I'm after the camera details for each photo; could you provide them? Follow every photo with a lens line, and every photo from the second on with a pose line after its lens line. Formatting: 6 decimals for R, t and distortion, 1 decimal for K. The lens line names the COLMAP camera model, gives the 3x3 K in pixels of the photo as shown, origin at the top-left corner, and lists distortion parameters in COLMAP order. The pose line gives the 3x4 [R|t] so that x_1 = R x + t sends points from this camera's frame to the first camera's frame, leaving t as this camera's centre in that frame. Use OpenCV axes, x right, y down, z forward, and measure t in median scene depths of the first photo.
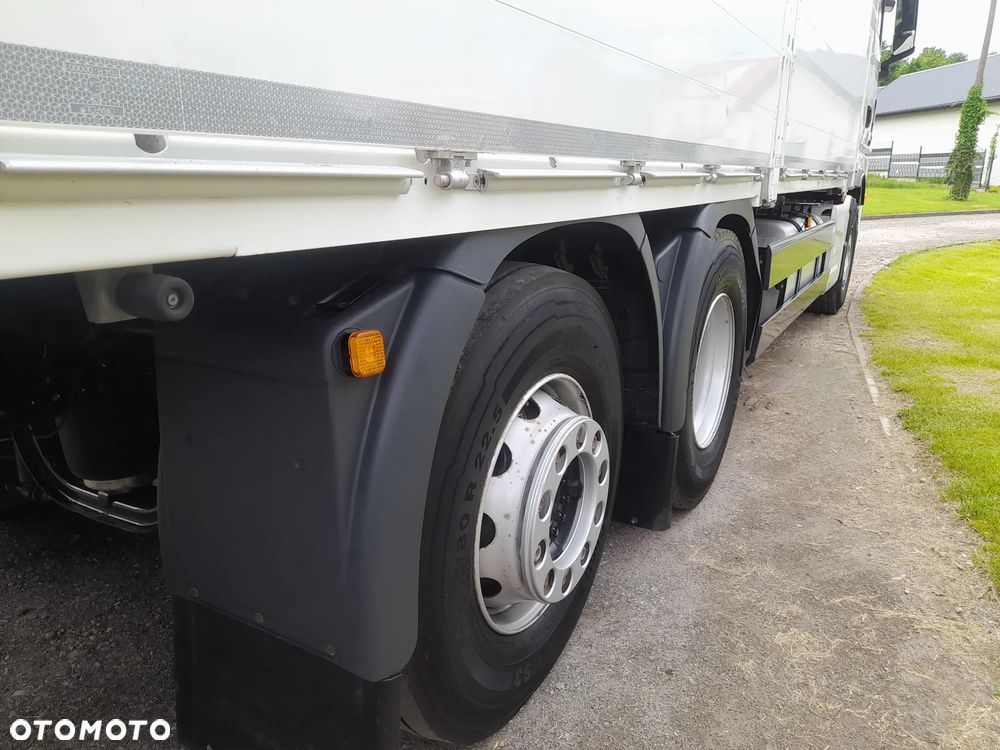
lens RADIAL K [[710.8, 0, 486.8], [0, 710.8, 372.8], [0, 0, 1]] dist [0.058924, -0.059209]
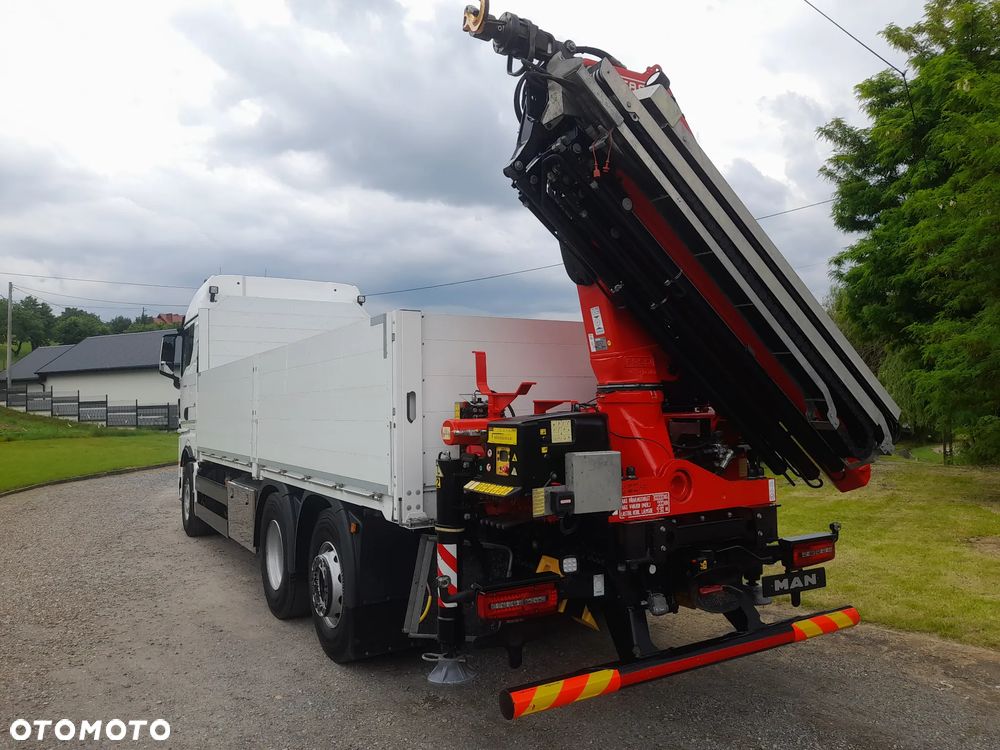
lens RADIAL K [[739.7, 0, 499.4], [0, 739.7, 385.9], [0, 0, 1]] dist [0.073378, -0.085235]
pose [[0.466133, 0.006122, 0.884693, -1.963740], [0.261423, 0.954370, -0.144345, -0.098109], [-0.845209, 0.298563, 0.443263, -0.333731]]
